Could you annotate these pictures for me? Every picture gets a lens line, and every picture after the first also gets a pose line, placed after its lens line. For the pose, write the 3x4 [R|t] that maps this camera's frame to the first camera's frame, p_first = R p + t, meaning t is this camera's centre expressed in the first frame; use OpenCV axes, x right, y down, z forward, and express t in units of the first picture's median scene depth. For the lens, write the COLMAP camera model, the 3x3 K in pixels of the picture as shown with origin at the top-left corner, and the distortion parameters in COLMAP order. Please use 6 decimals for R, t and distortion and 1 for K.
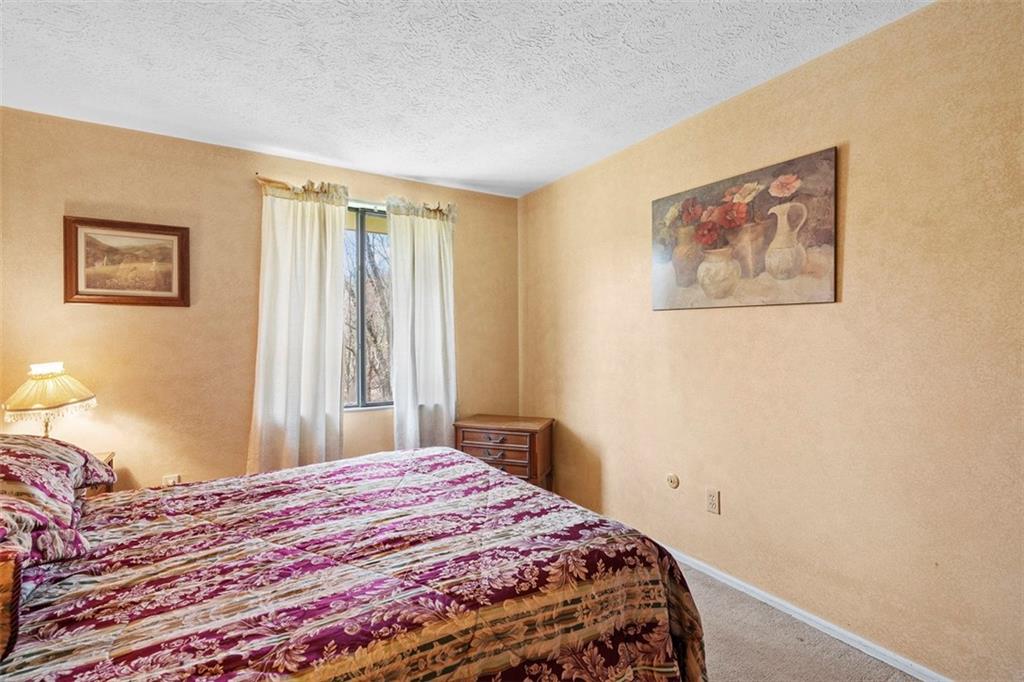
lens RADIAL K [[474.5, 0, 509.5], [0, 474.5, 335.9], [0, 0, 1]] dist [-0.003787, 0.000324]
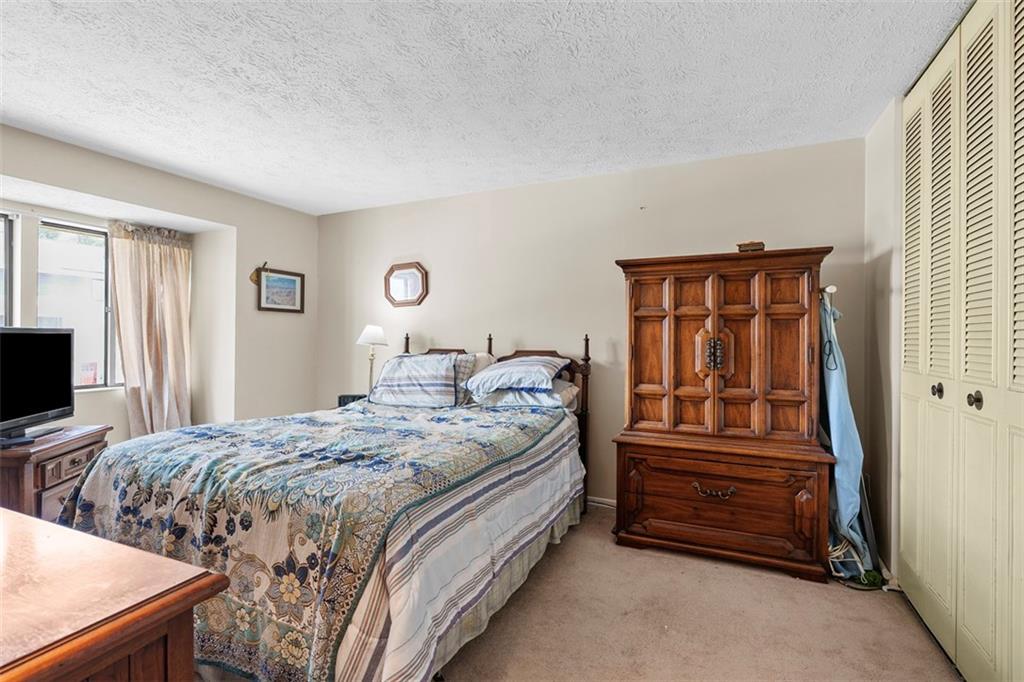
lens RADIAL K [[474.5, 0, 509.5], [0, 474.5, 335.9], [0, 0, 1]] dist [-0.003787, 0.000324]
pose [[0.844971, 0.008828, 0.534739, -1.092921], [-0.009368, 0.999955, -0.001705, 0.020613], [-0.534730, -0.003569, 0.845016, -1.136558]]
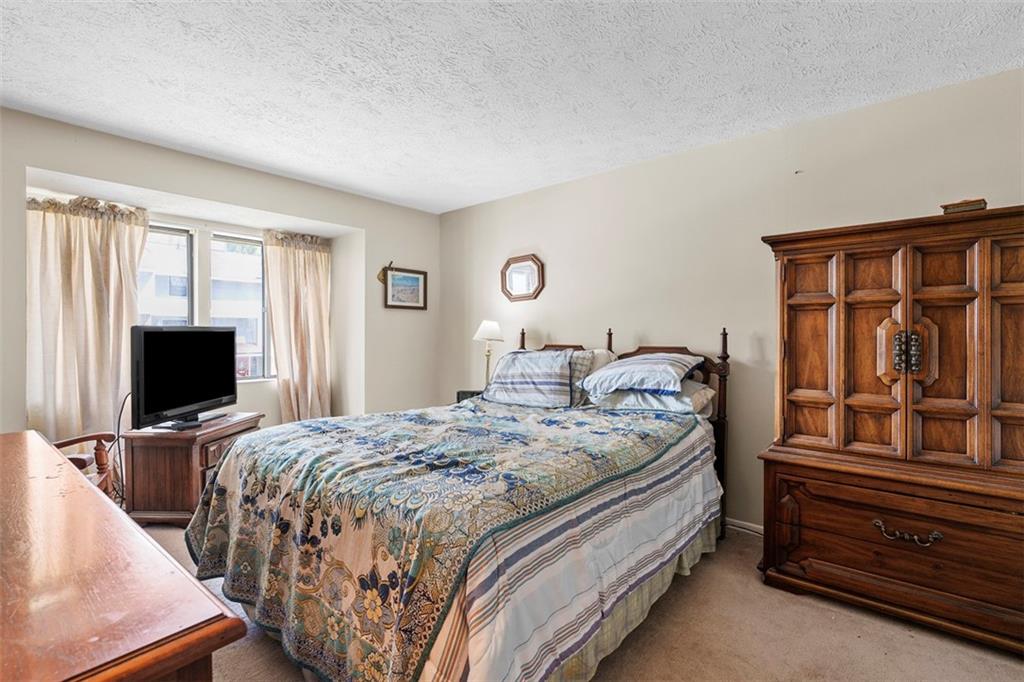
lens RADIAL K [[474.5, 0, 509.5], [0, 474.5, 335.9], [0, 0, 1]] dist [-0.003787, 0.000324]
pose [[0.956715, -0.000180, 0.291026, -1.009033], [-0.002723, 0.999950, 0.009571, 0.021708], [-0.291013, -0.009949, 0.956667, -1.051190]]
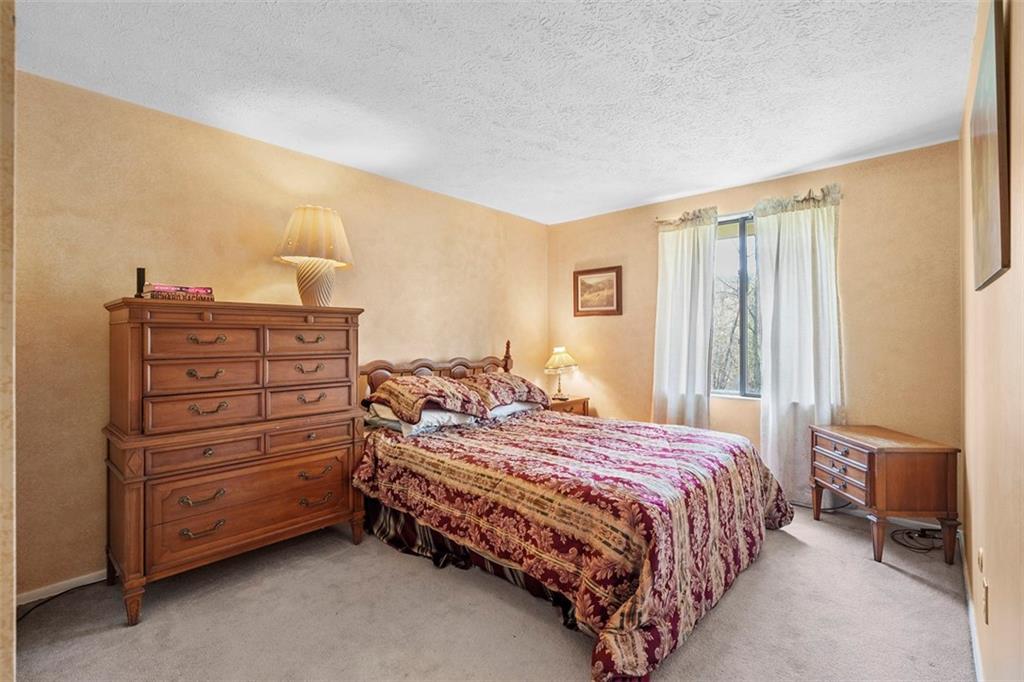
lens RADIAL K [[465.2, 0, 490.3], [0, 465.2, 336.3], [0, 0, 1]] dist [-0.001871, -0.000047]
pose [[0.228141, 0.002035, -0.973626, 0.823359], [0.005974, 0.999976, 0.003490, 0.001966], [0.973610, -0.006612, 0.228124, 0.232735]]
